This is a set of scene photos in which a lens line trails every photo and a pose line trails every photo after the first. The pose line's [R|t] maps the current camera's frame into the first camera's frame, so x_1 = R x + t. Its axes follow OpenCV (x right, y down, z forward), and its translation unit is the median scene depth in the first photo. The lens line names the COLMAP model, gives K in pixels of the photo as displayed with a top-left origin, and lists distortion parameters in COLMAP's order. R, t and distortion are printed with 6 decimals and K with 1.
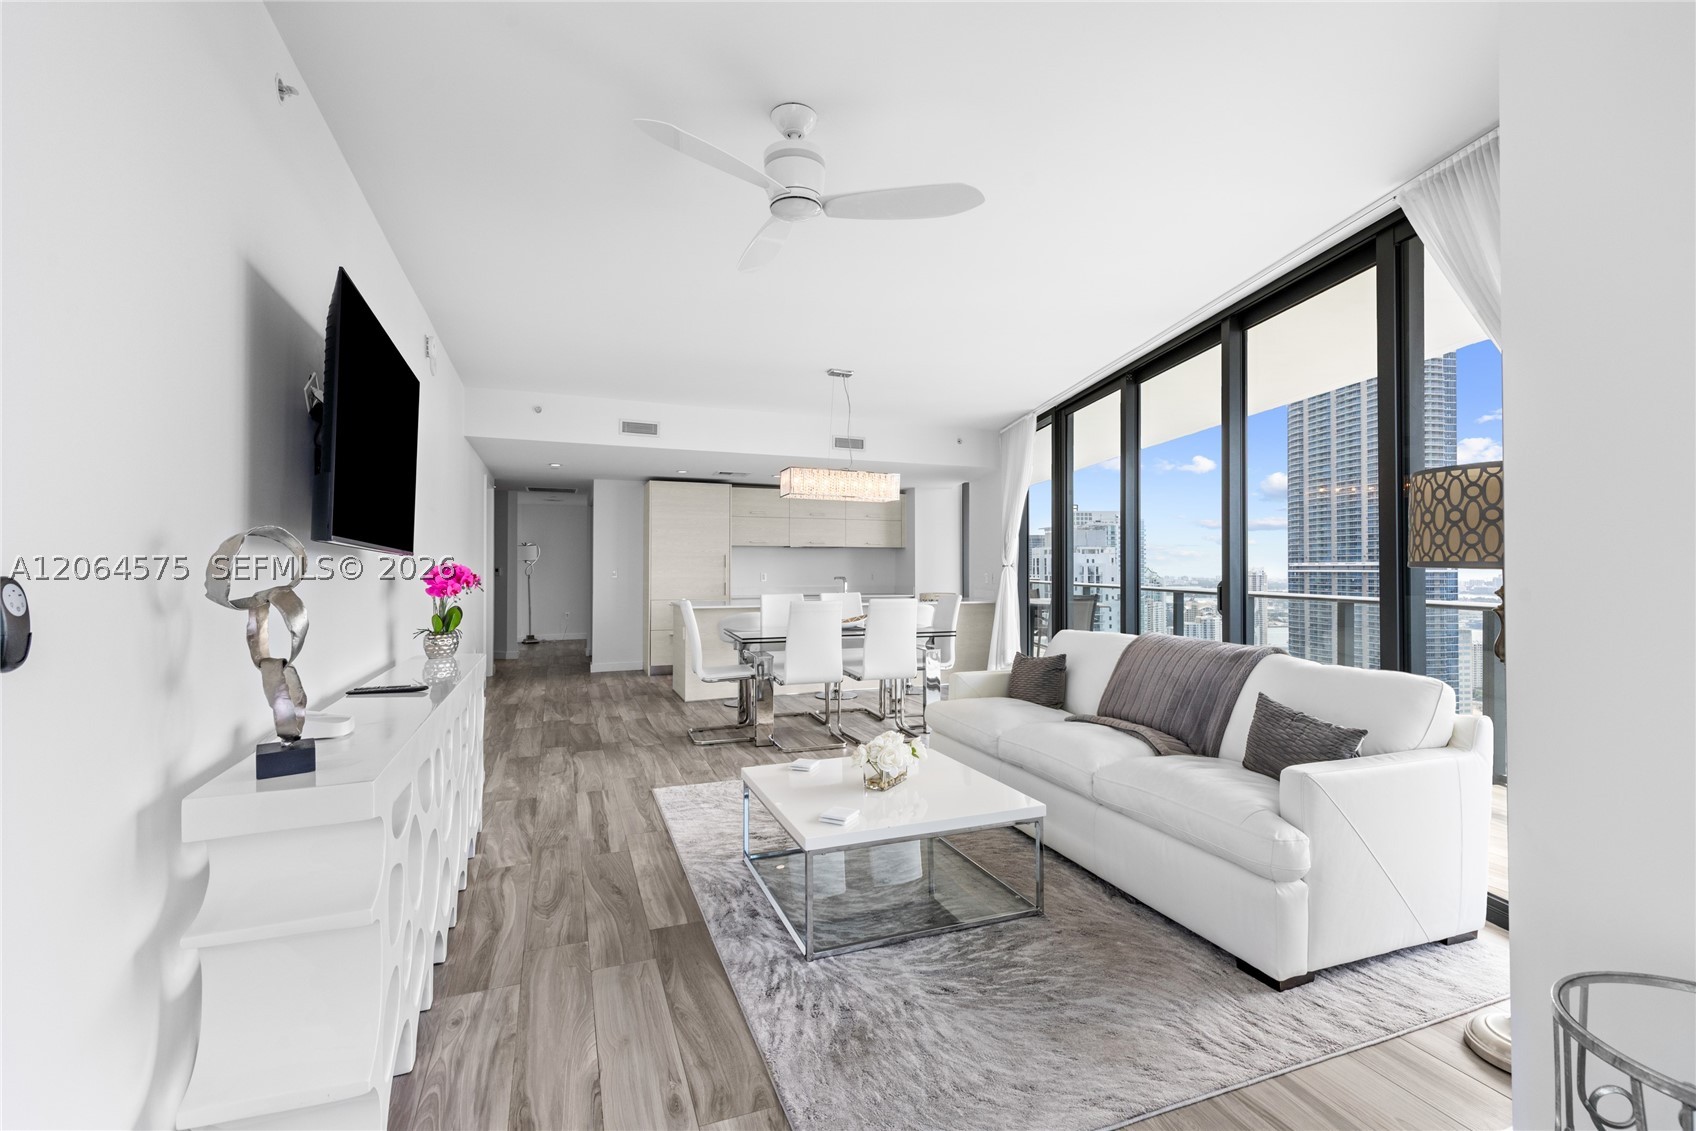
lens RADIAL K [[765.6, 0, 861.0], [0, 765.6, 562.2], [0, 0, 1]] dist [0.004764, 0.000639]
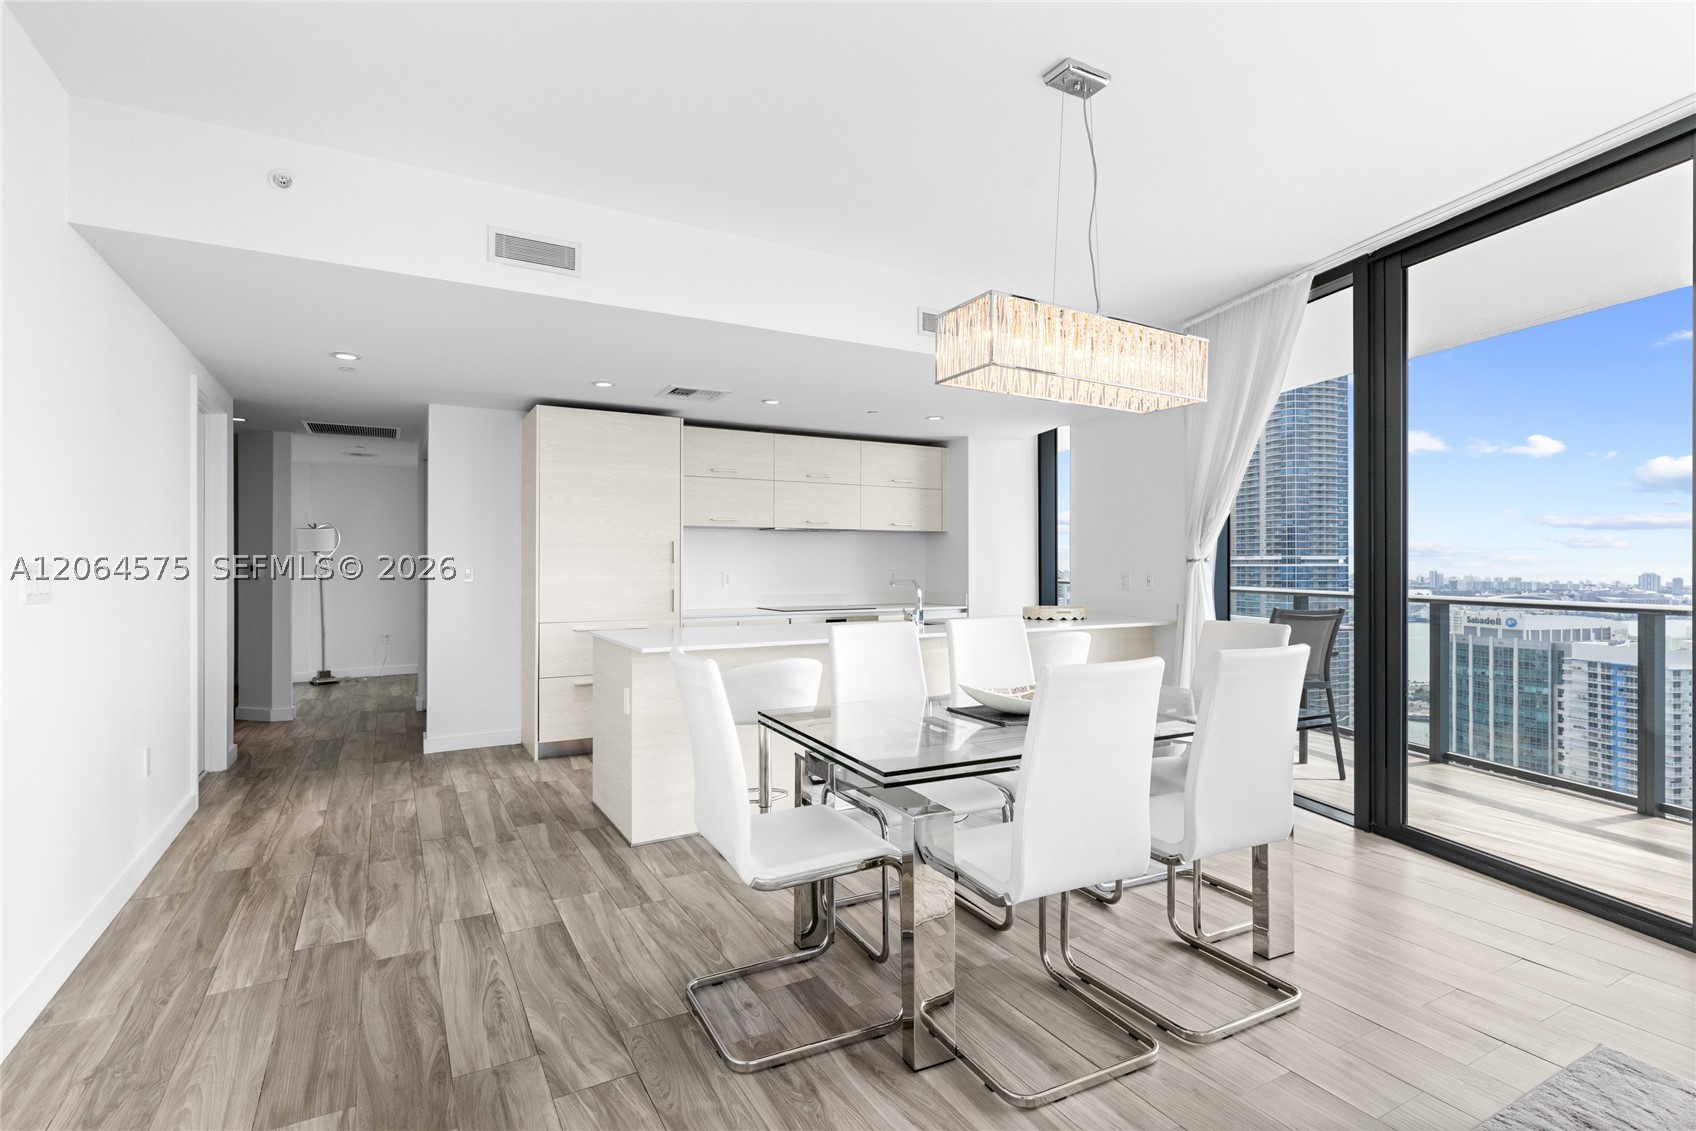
lens RADIAL K [[831.8, 0, 857.0], [0, 831.8, 560.7], [0, 0, 1]] dist [-0.000575, -0.000445]
pose [[0.990654, -0.000490, 0.136399, -0.206672], [-0.000224, 0.999986, 0.005217, 0.002644], [-0.136400, -0.005199, 0.990640, 0.600561]]
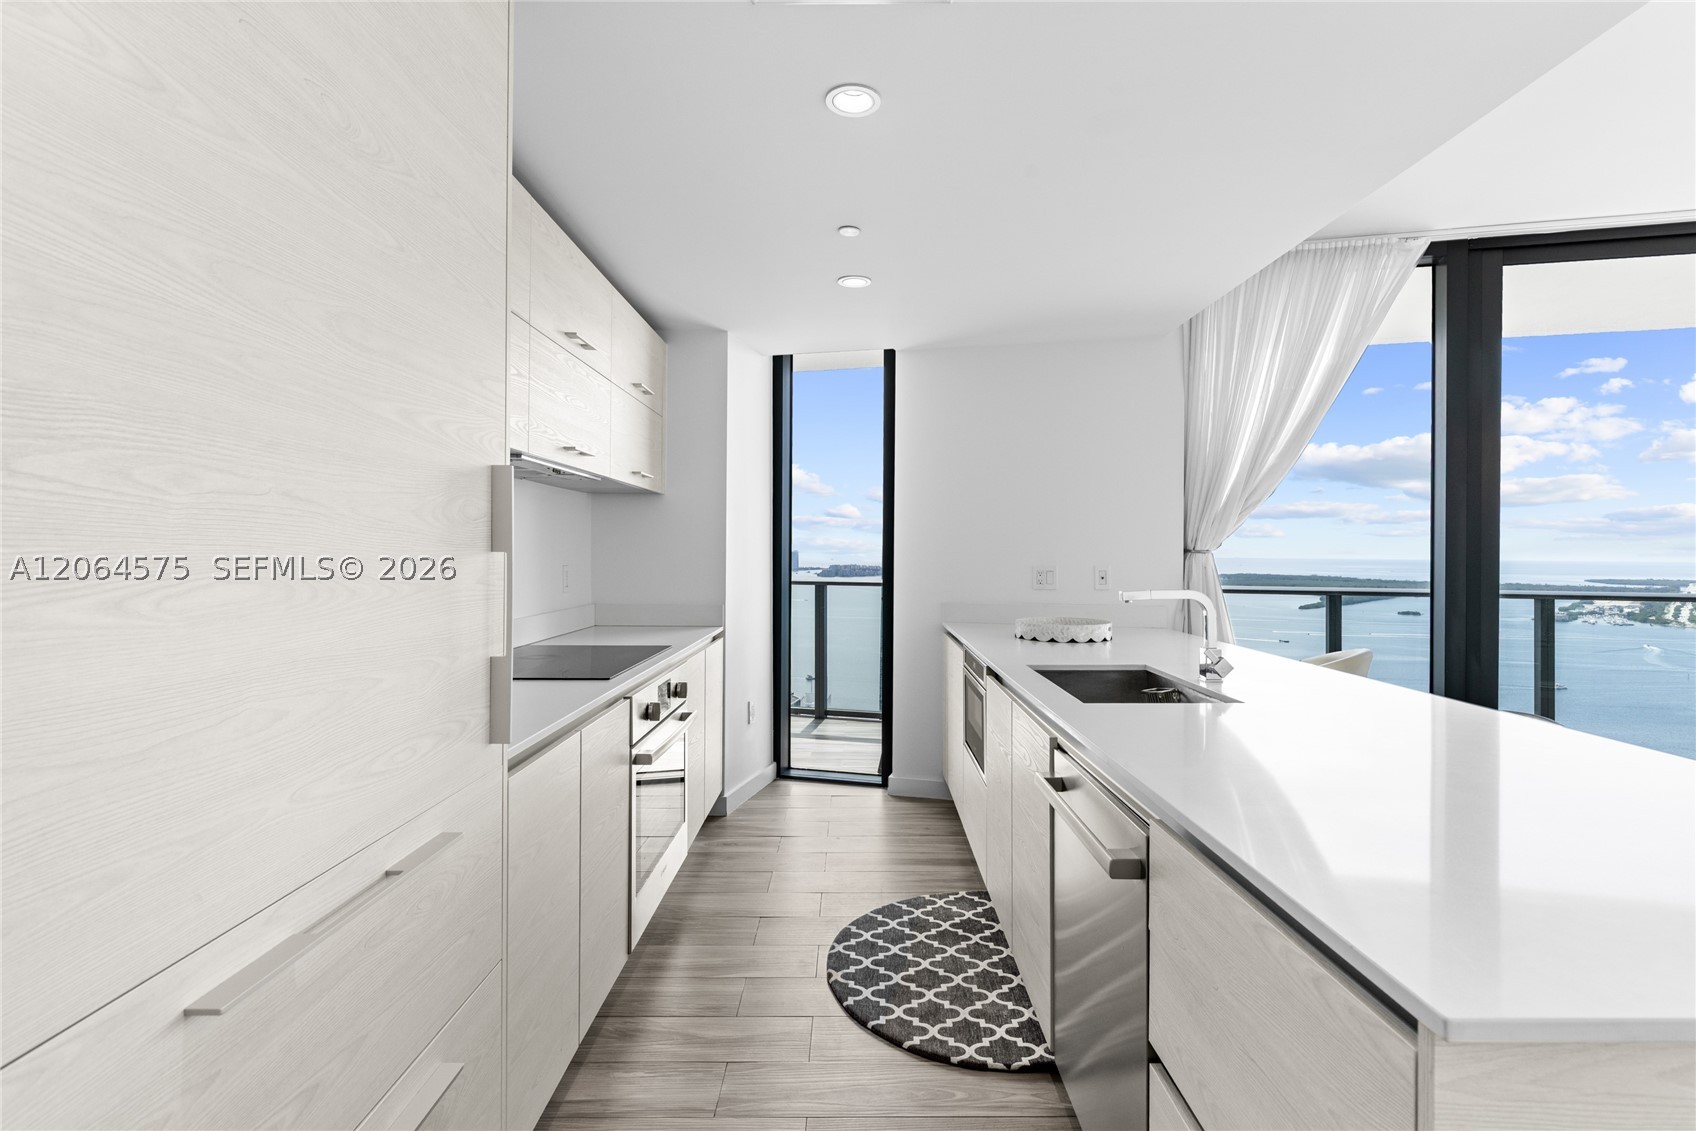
lens RADIAL K [[819.4, 0, 861.6], [0, 819.4, 548.0], [0, 0, 1]] dist [-0.000386, 0.000301]
pose [[0.359942, 0.005454, 0.932959, -0.488512], [-0.014853, 0.999890, -0.000114, 0.008372], [-0.932856, -0.013816, 0.359984, 1.449735]]
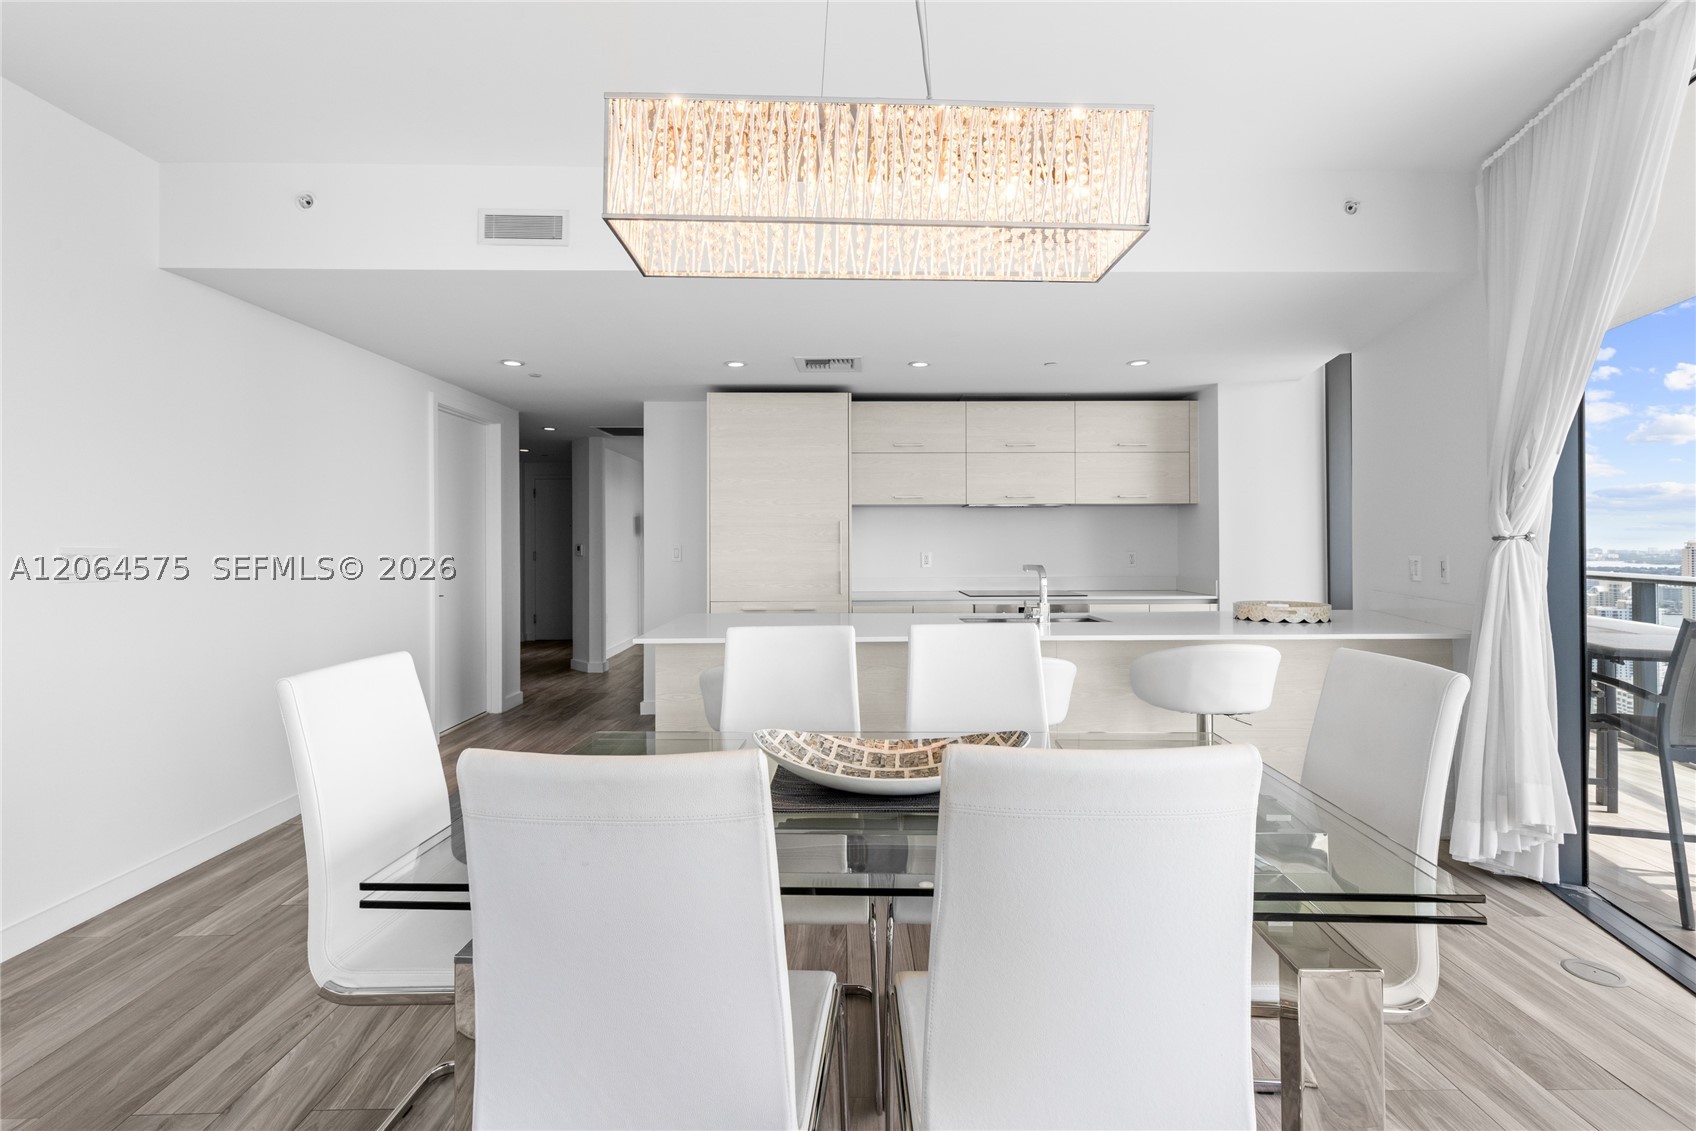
lens RADIAL K [[765.6, 0, 853.8], [0, 765.6, 540.3], [0, 0, 1]] dist [0.004764, 0.000639]
pose [[0.934067, -0.005768, -0.357052, 0.049133], [0.008197, 0.999952, 0.005291, 0.002280], [0.357004, -0.007869, 0.934070, 0.801754]]
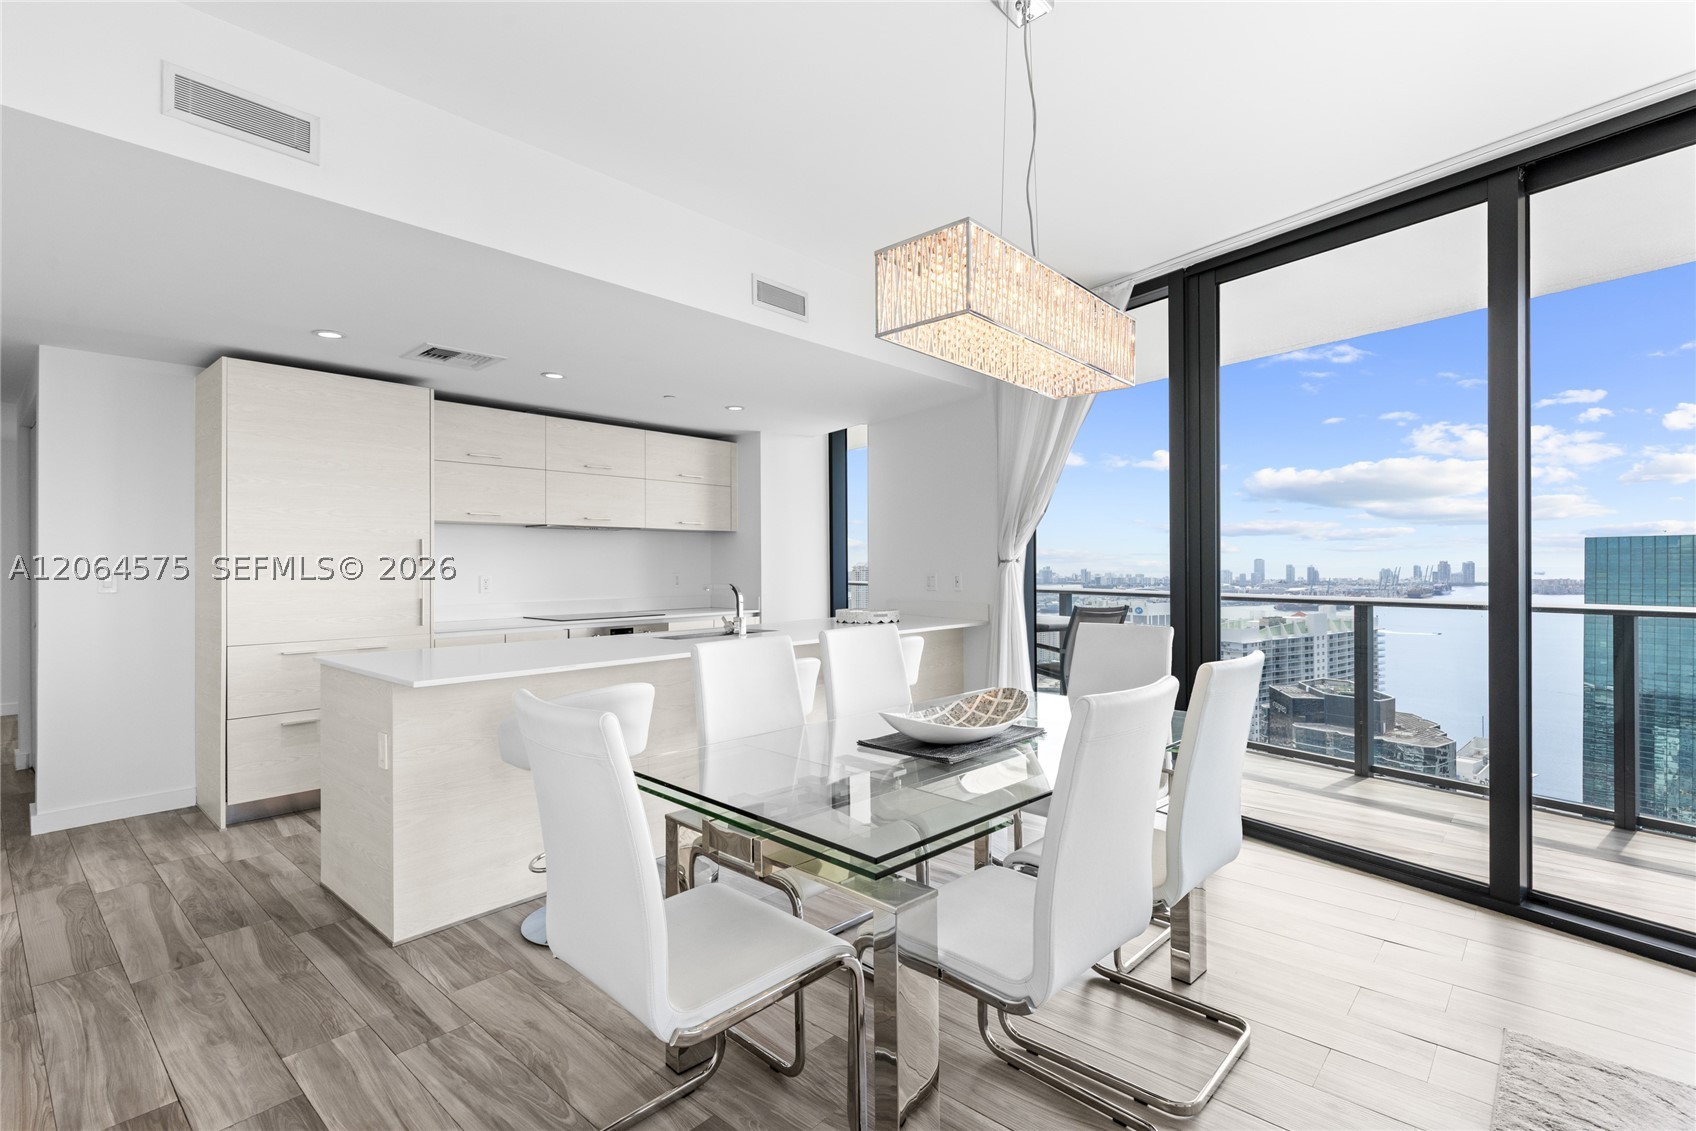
lens RADIAL K [[799.4, 0, 857.2], [0, 799.4, 561.1], [0, 0, 1]] dist [-0.005337, 0.002190]
pose [[0.893420, -0.003010, 0.449212, -0.260328], [0.001228, 0.999990, 0.004257, 0.003332], [-0.449221, -0.003252, 0.893415, 0.733967]]
